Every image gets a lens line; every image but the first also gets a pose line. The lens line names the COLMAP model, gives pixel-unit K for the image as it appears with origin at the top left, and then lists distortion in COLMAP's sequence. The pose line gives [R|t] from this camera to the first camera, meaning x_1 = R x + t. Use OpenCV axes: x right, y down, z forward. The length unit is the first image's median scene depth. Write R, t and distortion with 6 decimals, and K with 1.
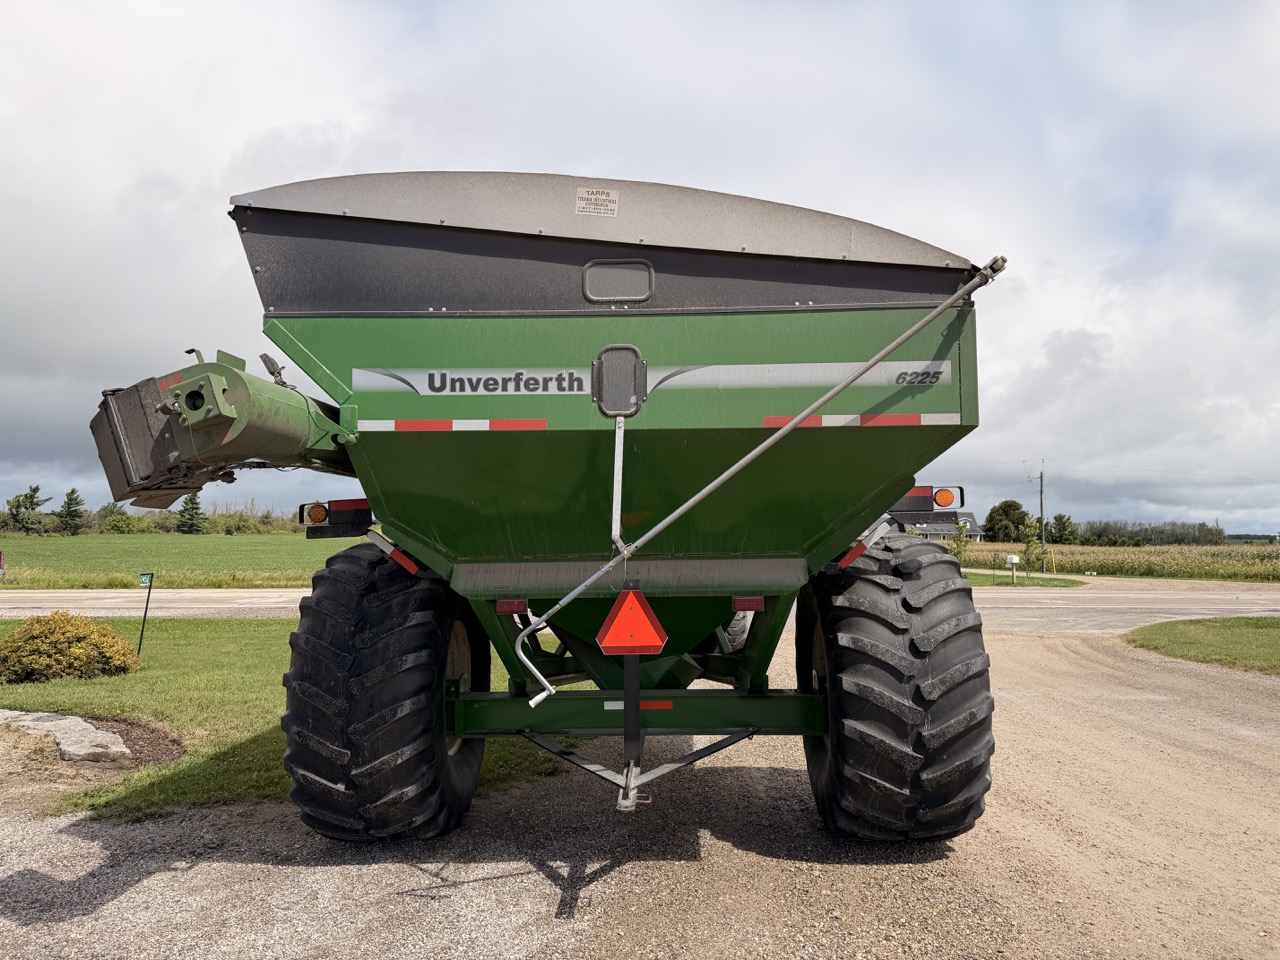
lens RADIAL K [[893.2, 0, 633.6], [0, 893.2, 490.5], [0, 0, 1]] dist [0.072641, -0.086603]
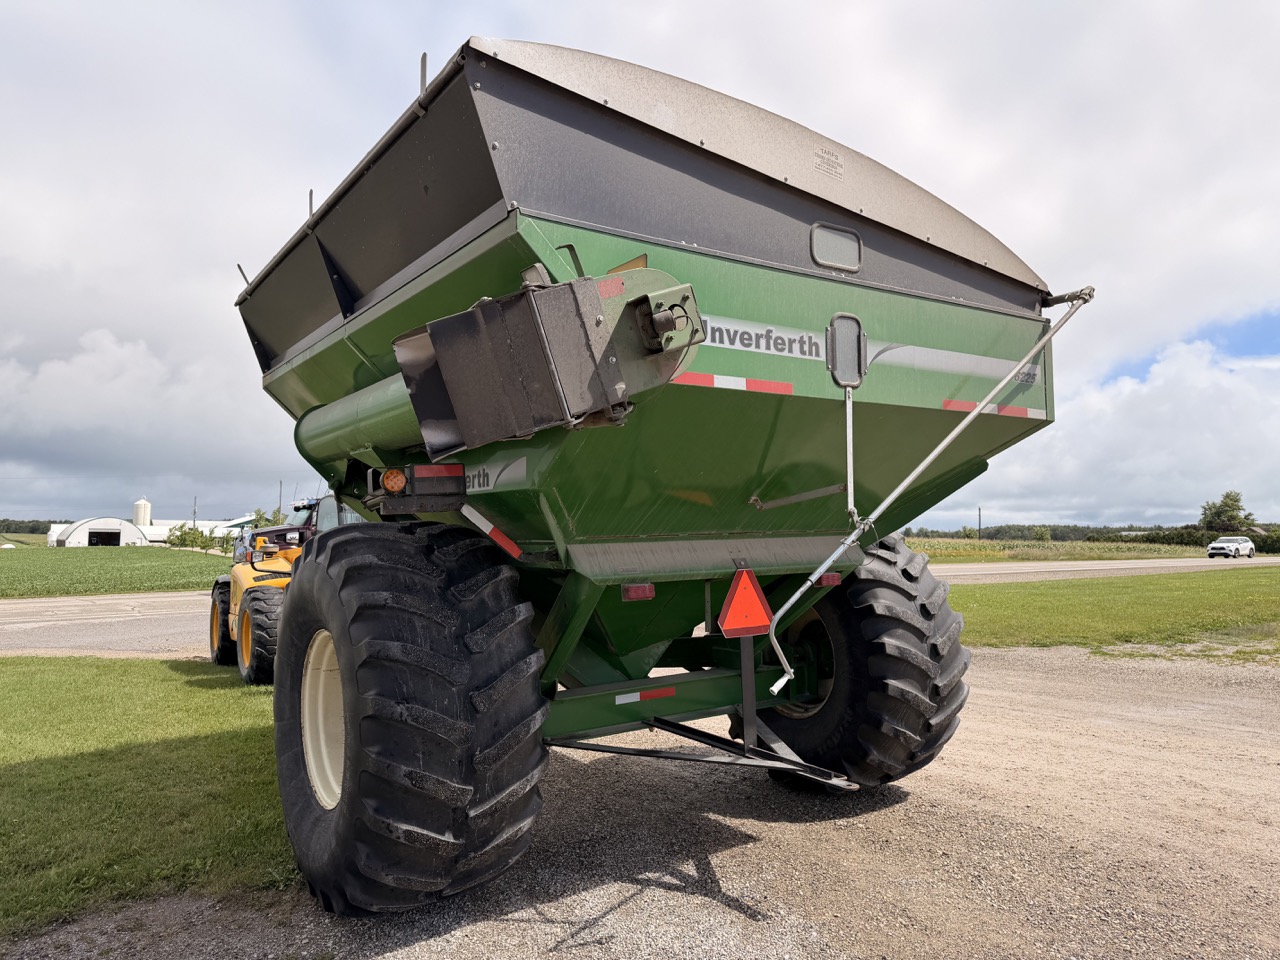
lens RADIAL K [[893.2, 0, 628.5], [0, 893.2, 488.4], [0, 0, 1]] dist [0.072641, -0.086603]
pose [[0.805732, 0.022684, 0.591846, -0.768677], [-0.022150, 0.999721, -0.008163, 0.040306], [-0.591867, -0.006532, 0.806009, 0.340741]]
